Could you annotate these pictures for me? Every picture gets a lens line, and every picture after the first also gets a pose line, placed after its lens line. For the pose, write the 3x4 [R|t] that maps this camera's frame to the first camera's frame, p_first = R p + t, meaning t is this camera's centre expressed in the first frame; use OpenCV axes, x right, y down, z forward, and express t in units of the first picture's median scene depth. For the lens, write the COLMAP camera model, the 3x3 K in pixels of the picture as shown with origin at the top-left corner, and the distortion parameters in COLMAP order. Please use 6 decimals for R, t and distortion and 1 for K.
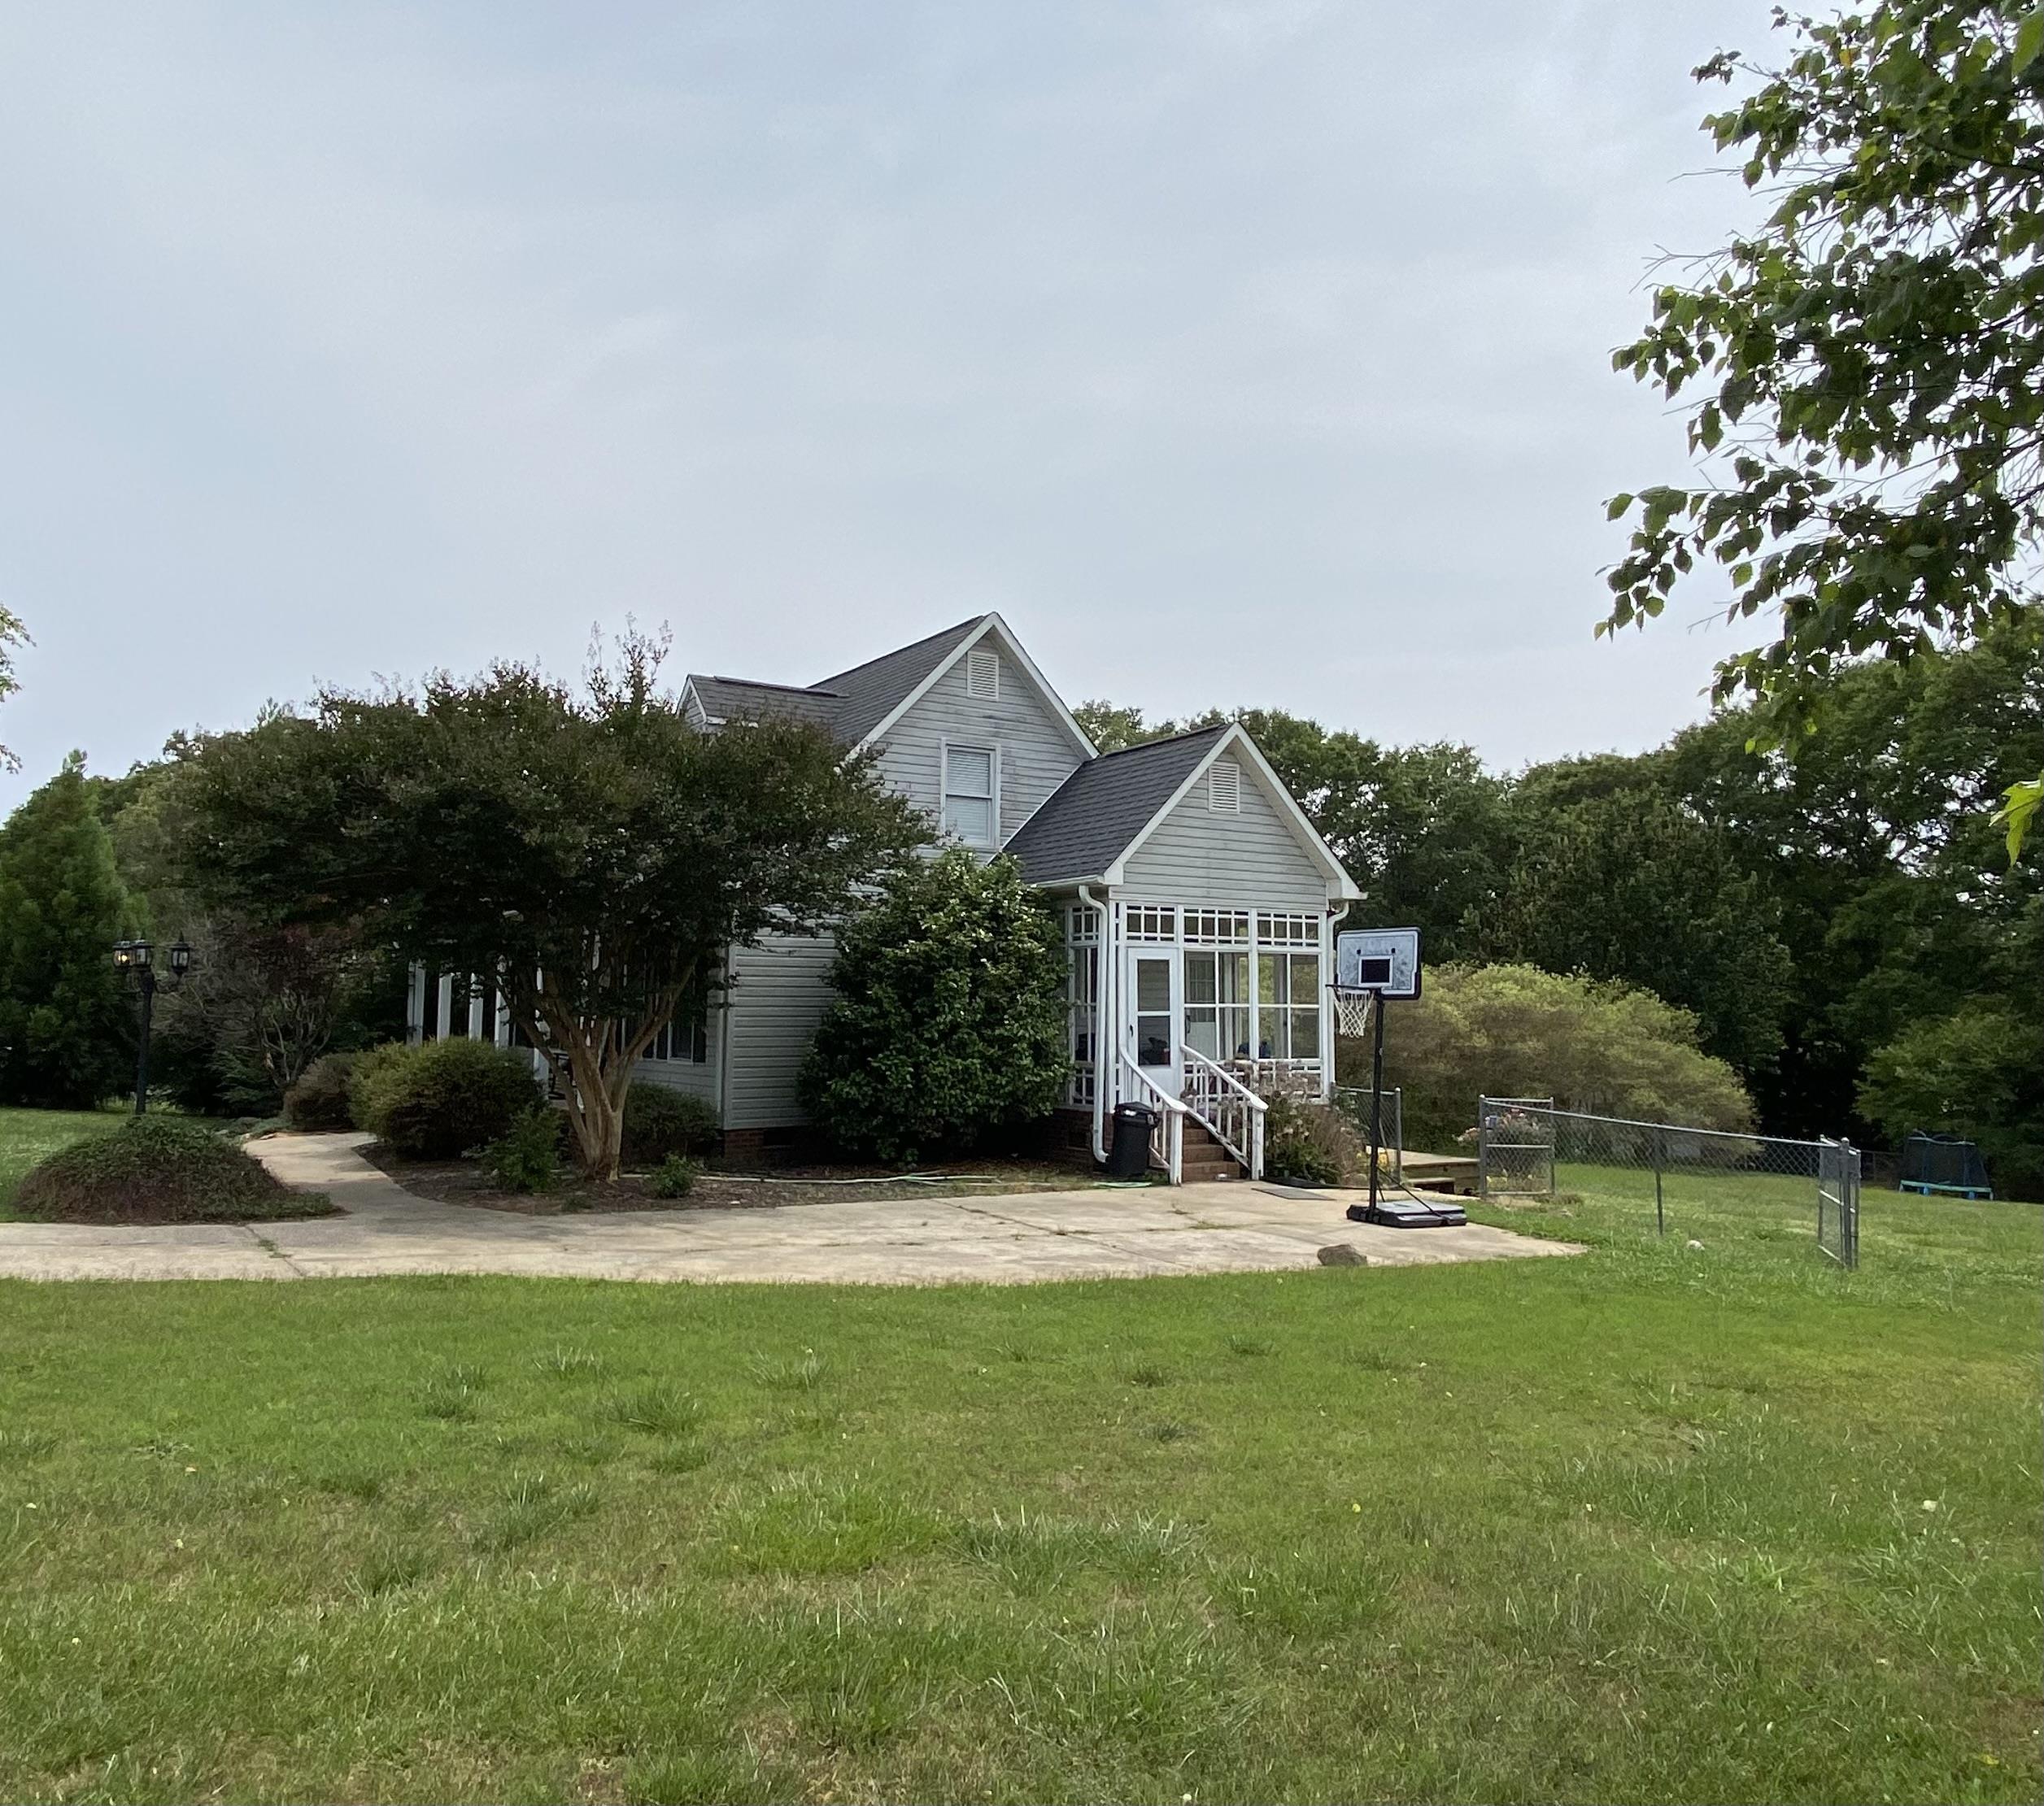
lens RADIAL K [[1521.3, 0, 1011.2], [0, 1521.3, 879.5], [0, 0, 1]] dist [0.103566, -0.147939]
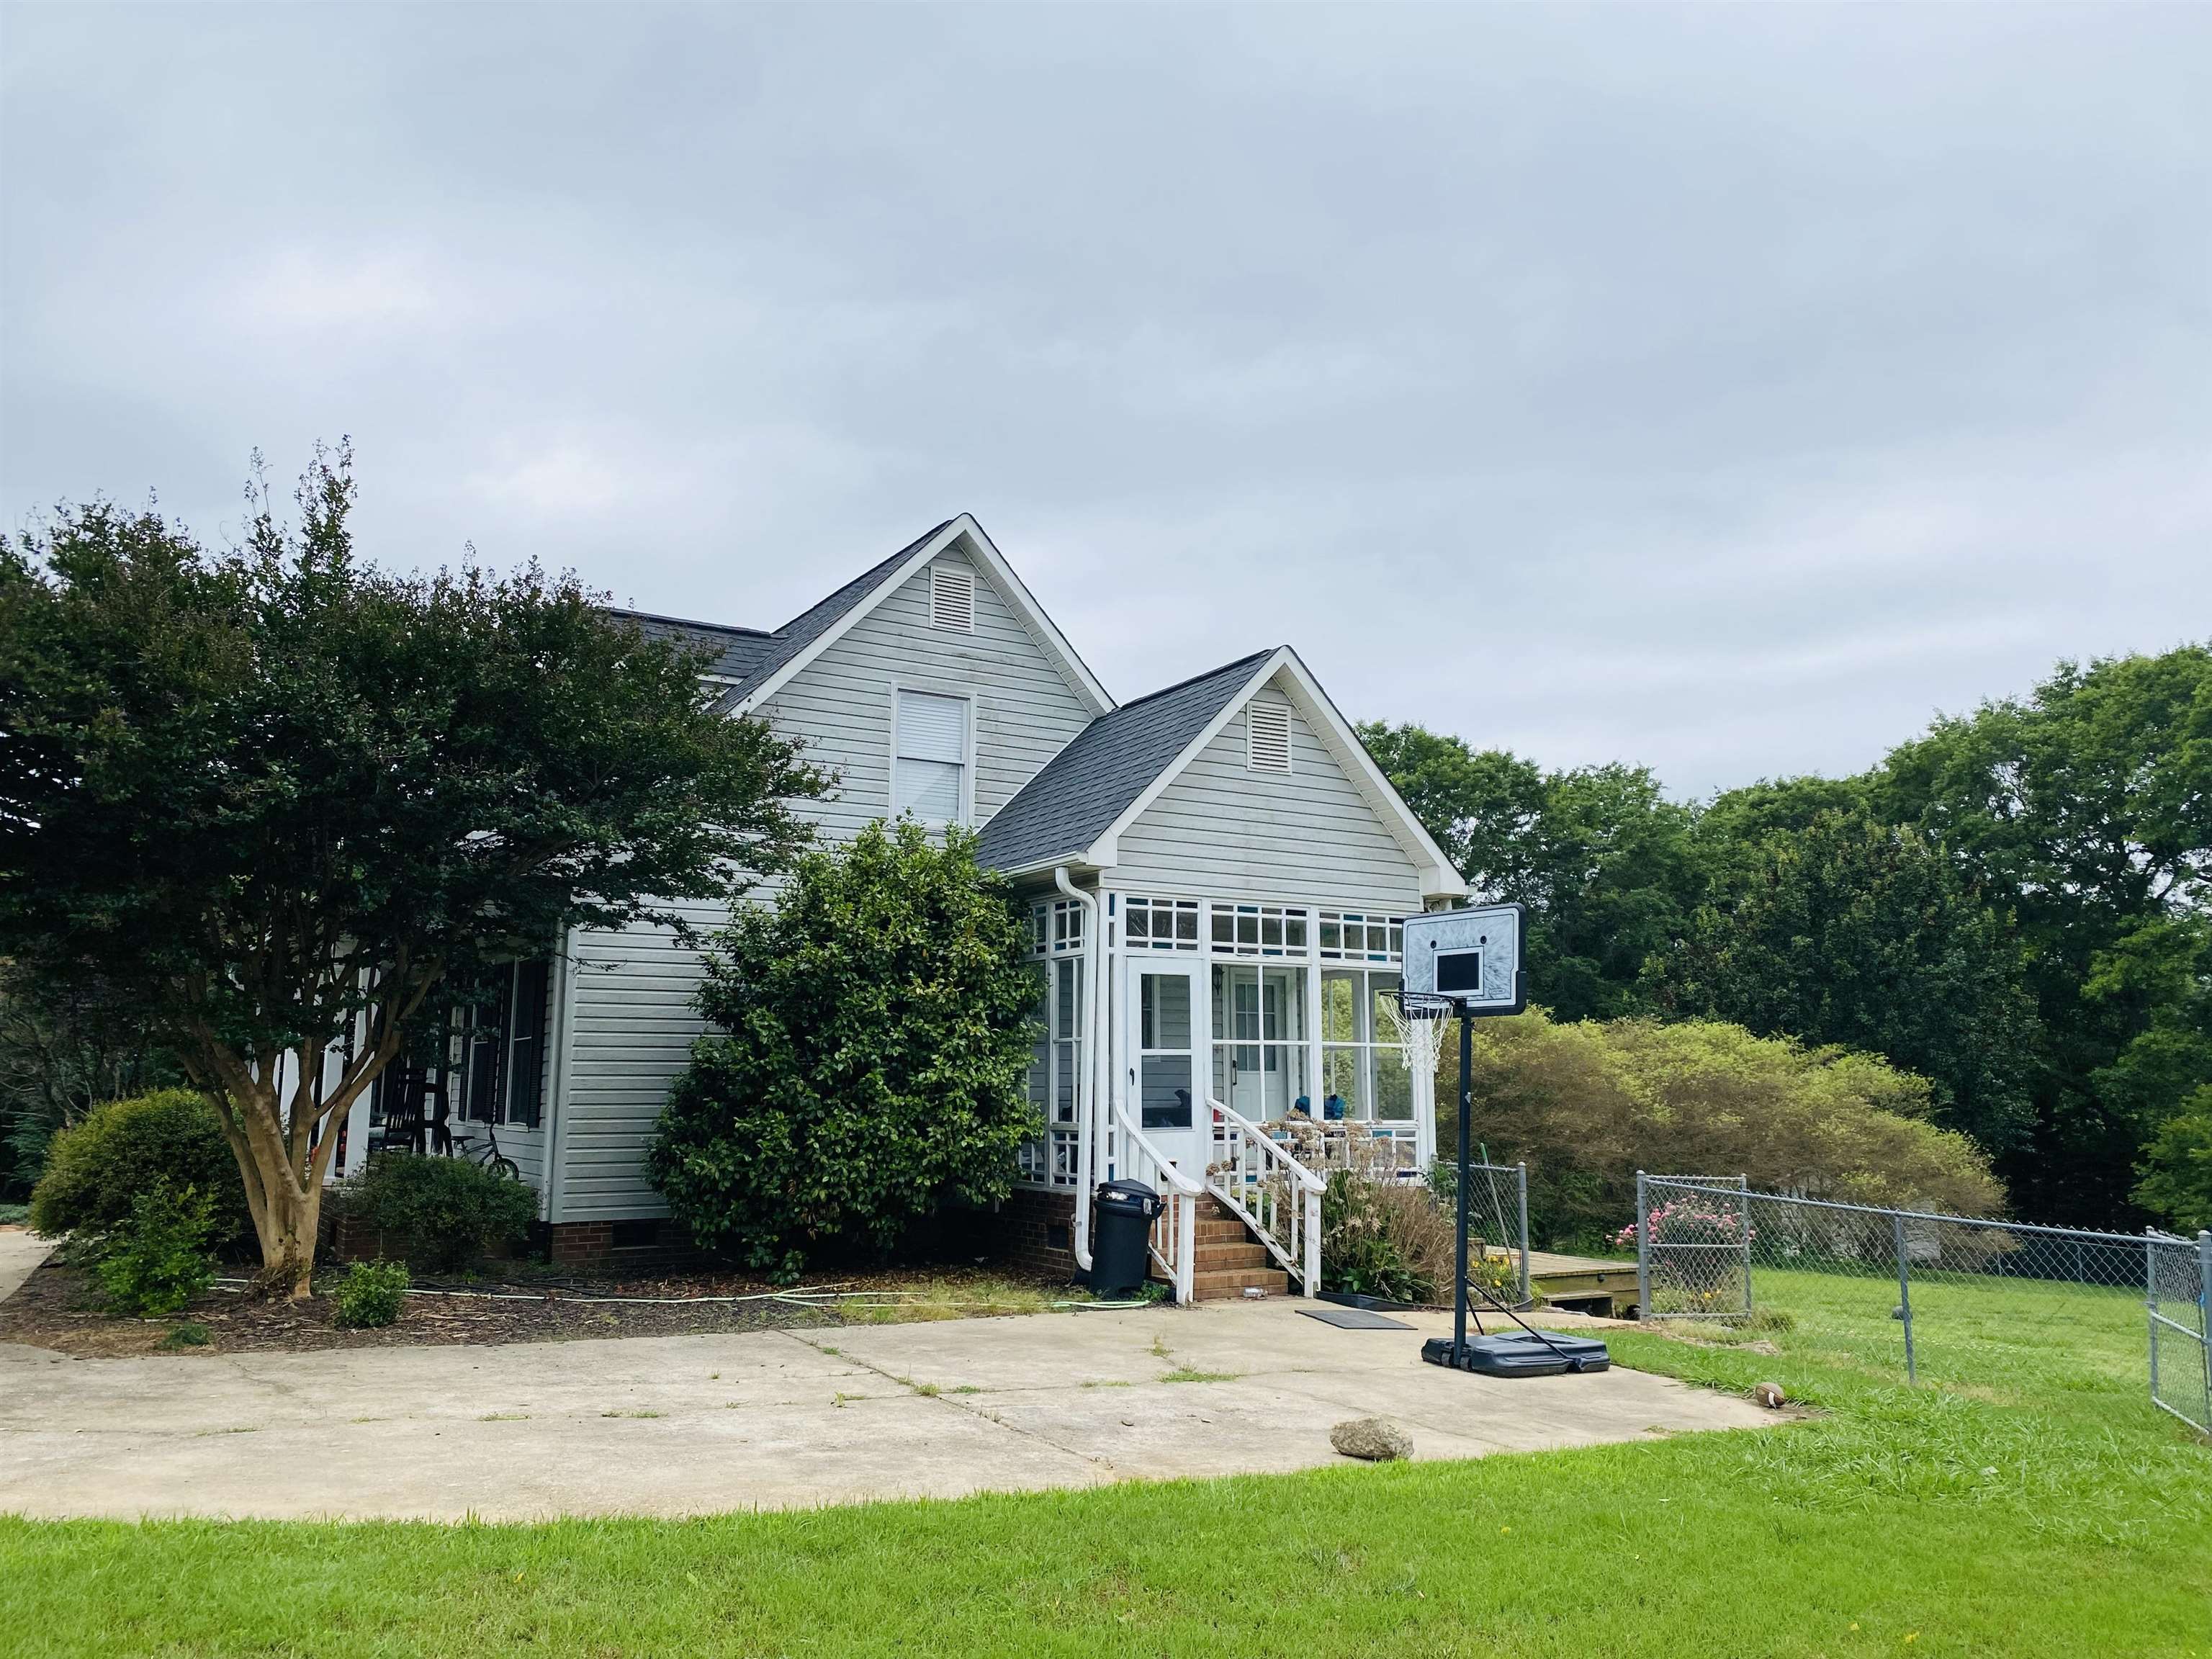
lens RADIAL K [[1706.1, 0, 1092.1], [0, 1706.1, 804.7], [0, 0, 1]] dist [0.065393, -0.090712]
pose [[0.999617, -0.005944, -0.027026, 0.079473], [0.003772, 0.996810, -0.079727, 0.035960], [0.027414, 0.079594, 0.996450, 0.203854]]
